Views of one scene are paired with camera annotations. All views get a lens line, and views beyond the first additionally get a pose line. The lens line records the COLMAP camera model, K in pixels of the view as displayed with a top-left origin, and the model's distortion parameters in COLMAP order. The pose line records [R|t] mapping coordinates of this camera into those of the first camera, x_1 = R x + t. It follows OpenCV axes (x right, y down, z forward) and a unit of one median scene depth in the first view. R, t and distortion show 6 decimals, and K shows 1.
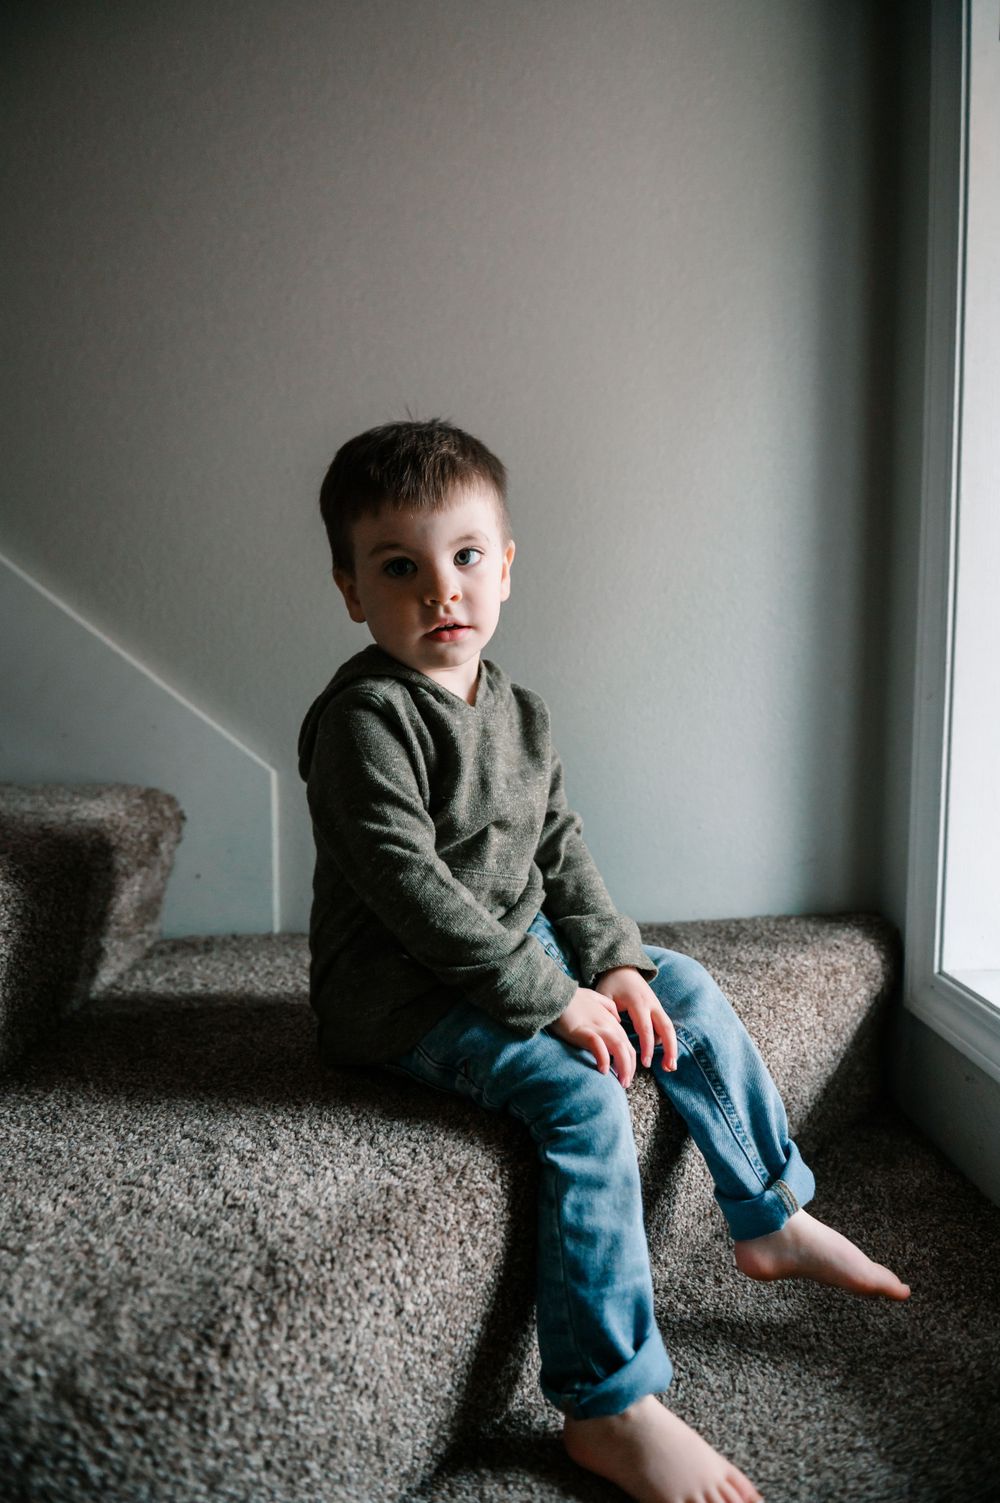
lens RADIAL K [[1005.8, 0, 490.5], [0, 1005.8, 750.8], [0, 0, 1]] dist [-0.003103, -0.027852]
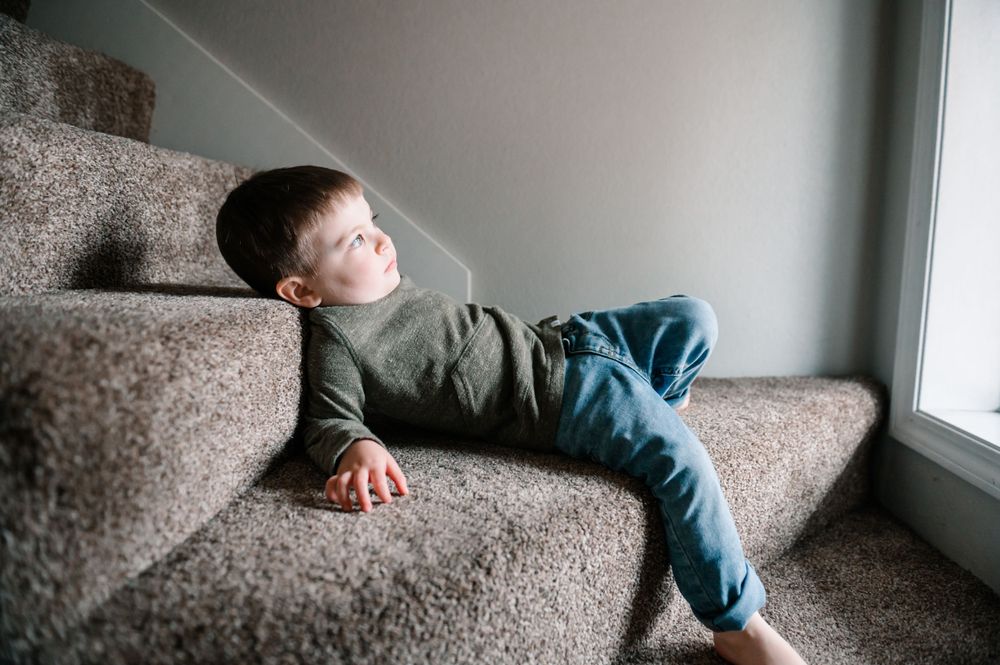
lens RADIAL K [[669.2, 0, 498.3], [0, 669.2, 339.2], [0, 0, 1]] dist [-0.003103, -0.027852]
pose [[0.995122, 0.027276, -0.094808, -0.127184], [-0.023104, 0.998727, 0.044833, 0.142239], [0.095910, -0.042424, 0.994485, -0.050444]]
